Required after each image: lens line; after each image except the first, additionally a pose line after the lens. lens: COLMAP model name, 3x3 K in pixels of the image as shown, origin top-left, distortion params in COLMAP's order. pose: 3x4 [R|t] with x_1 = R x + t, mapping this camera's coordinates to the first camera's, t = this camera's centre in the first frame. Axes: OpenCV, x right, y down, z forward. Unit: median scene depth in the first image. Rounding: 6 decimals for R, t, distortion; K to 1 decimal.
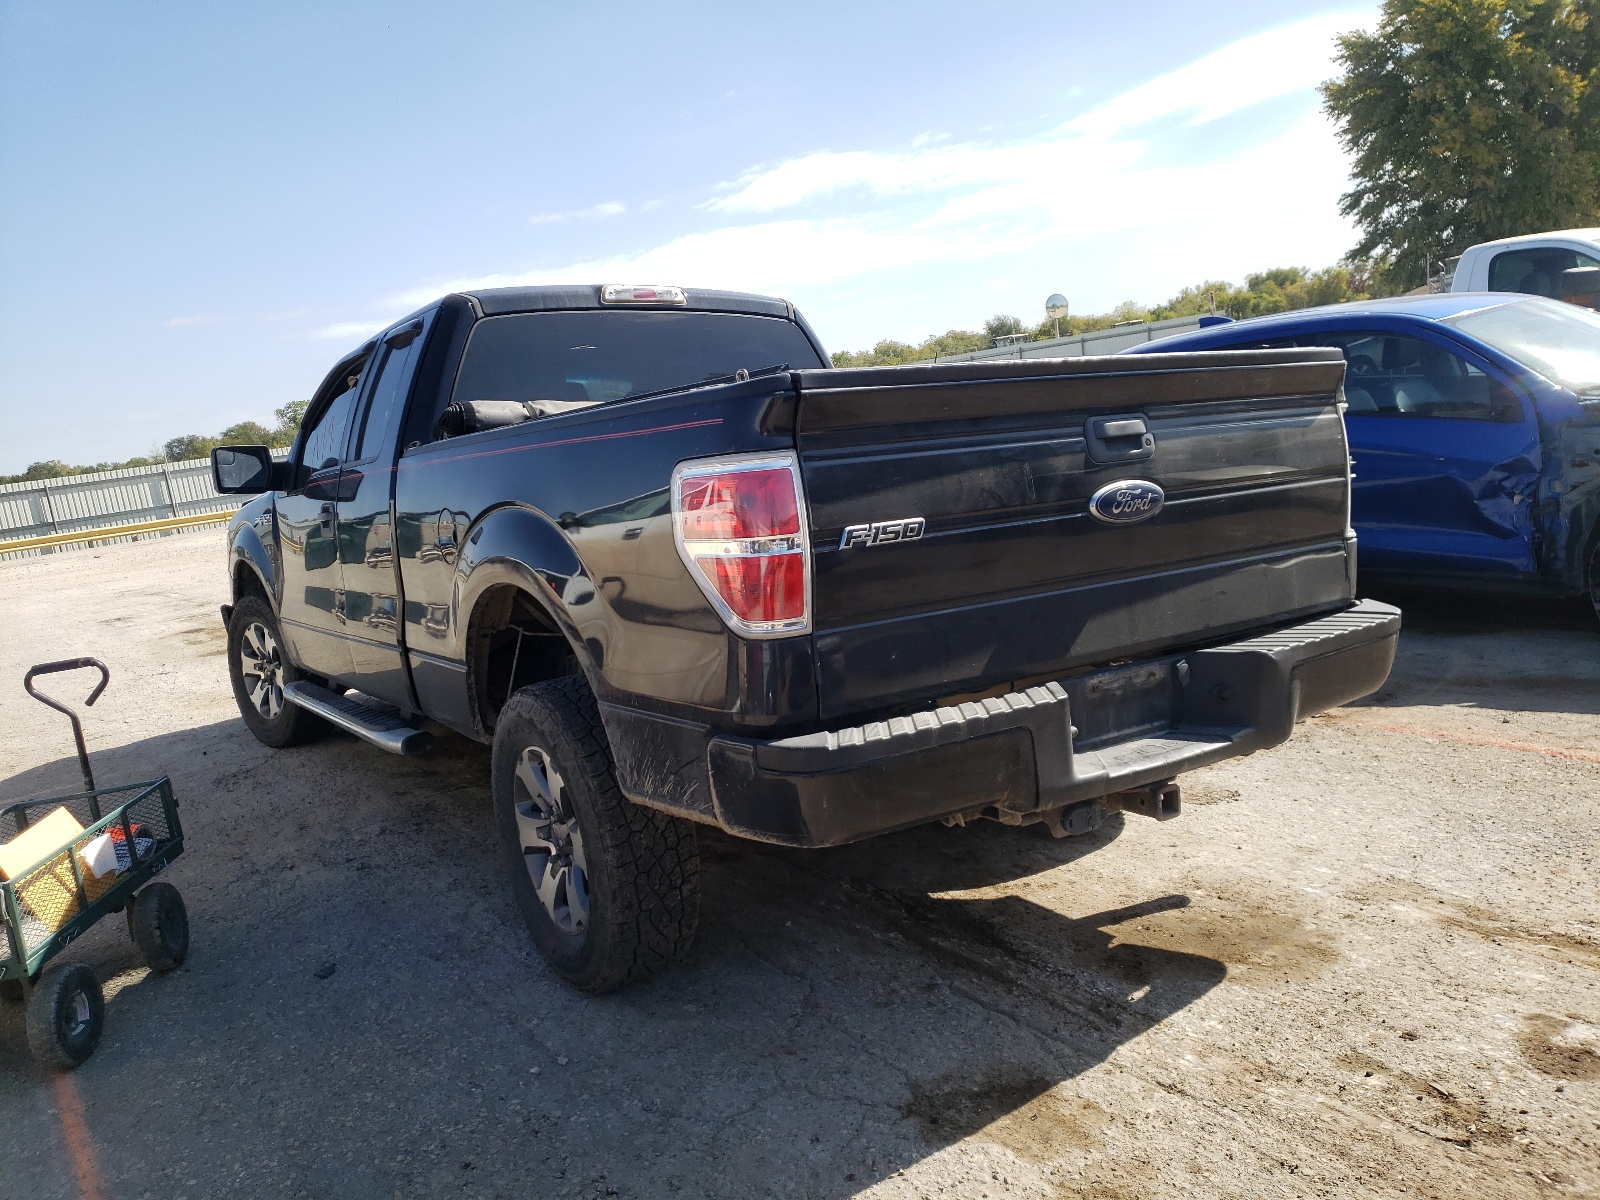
lens RADIAL K [[1213.1, 0, 797.4], [0, 1213.1, 592.7], [0, 0, 1]] dist [0.017165, 0.008741]
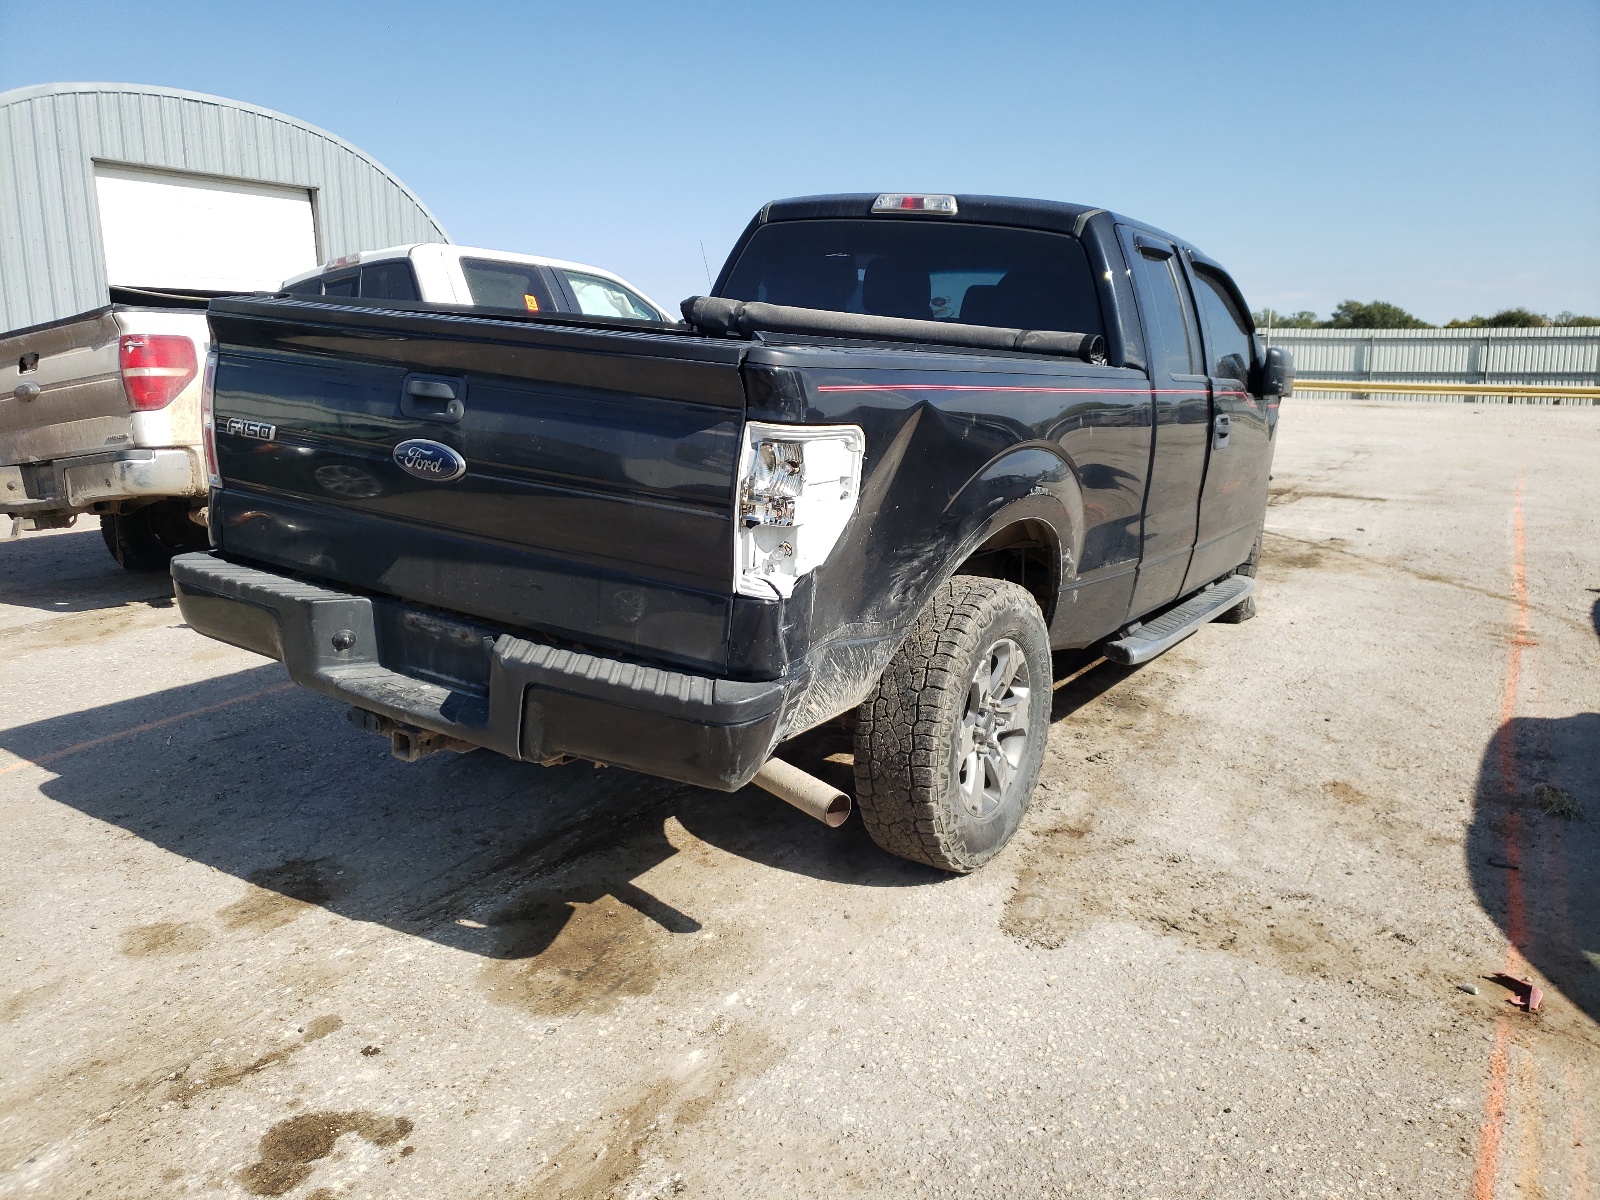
lens RADIAL K [[1213.1, 0, 798.5], [0, 1213.1, 604.5], [0, 0, 1]] dist [0.017165, 0.008741]
pose [[0.436904, 0.313538, -0.843094, 1.126084], [-0.201746, 0.947562, 0.247841, -0.237870], [0.876592, 0.061809, 0.477249, 0.672395]]
